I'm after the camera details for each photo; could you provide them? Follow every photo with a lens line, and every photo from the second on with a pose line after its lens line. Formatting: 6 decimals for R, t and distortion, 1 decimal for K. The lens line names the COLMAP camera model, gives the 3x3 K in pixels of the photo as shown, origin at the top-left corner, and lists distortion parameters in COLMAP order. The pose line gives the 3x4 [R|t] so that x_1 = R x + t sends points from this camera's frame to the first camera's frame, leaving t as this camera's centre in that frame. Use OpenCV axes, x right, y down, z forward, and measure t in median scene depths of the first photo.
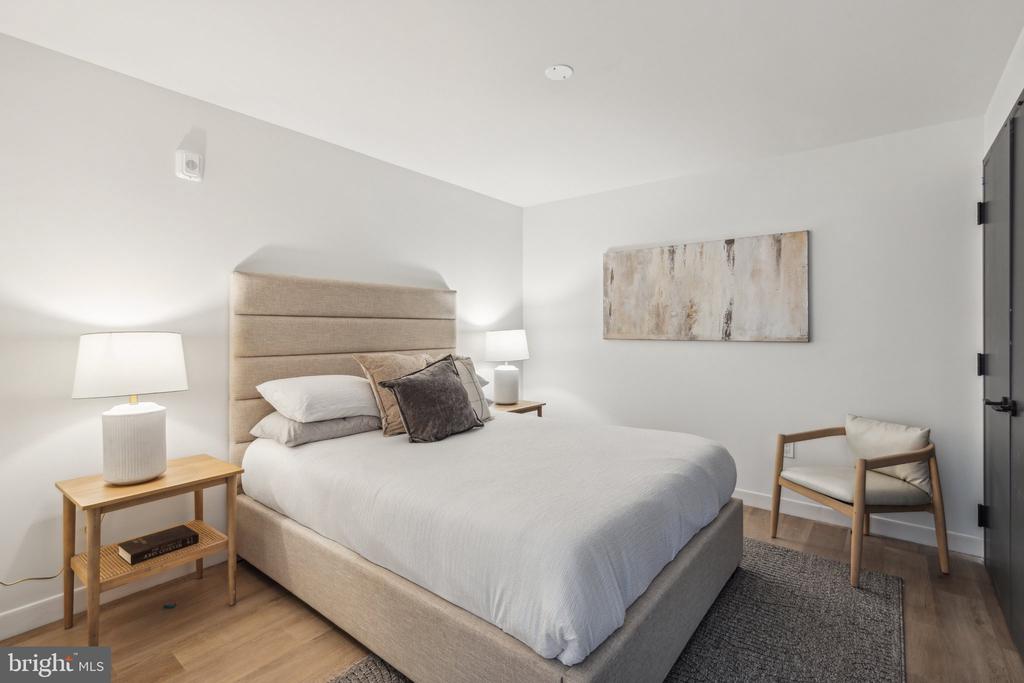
lens RADIAL K [[468.1, 0, 511.0], [0, 468.1, 320.9], [0, 0, 1]] dist [0.000130, -0.000091]
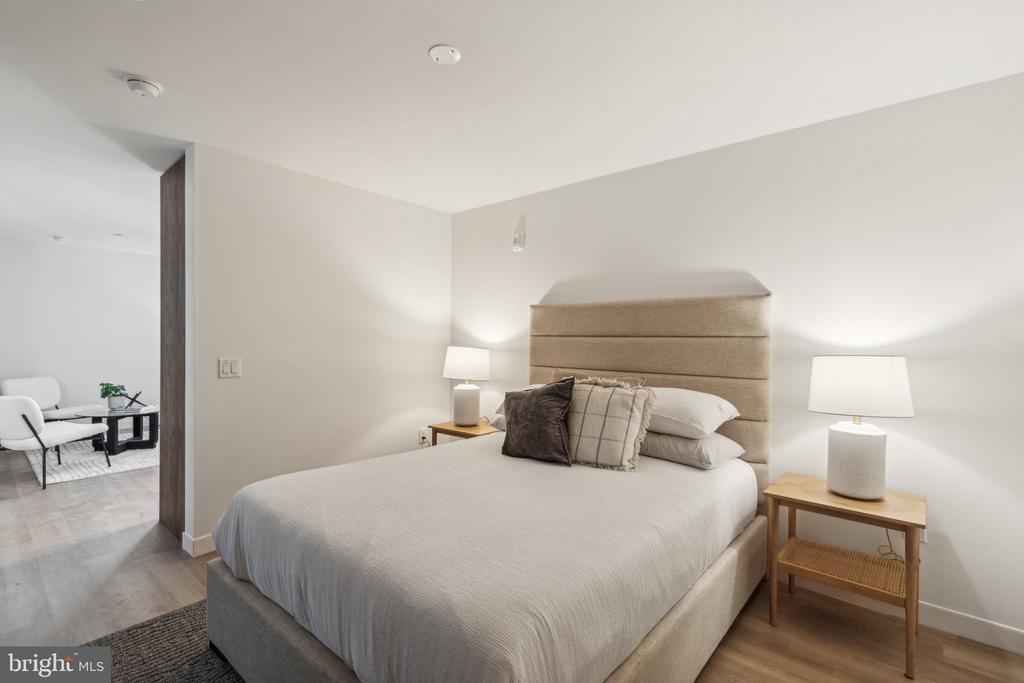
lens RADIAL K [[462.1, 0, 529.4], [0, 462.1, 343.6], [0, 0, 1]] dist [-0.001045, -0.000358]
pose [[-0.014554, -0.003068, -0.999889, 0.591076], [0.000405, 0.999995, -0.003074, 0.009879], [0.999894, -0.000449, -0.014553, 0.725029]]
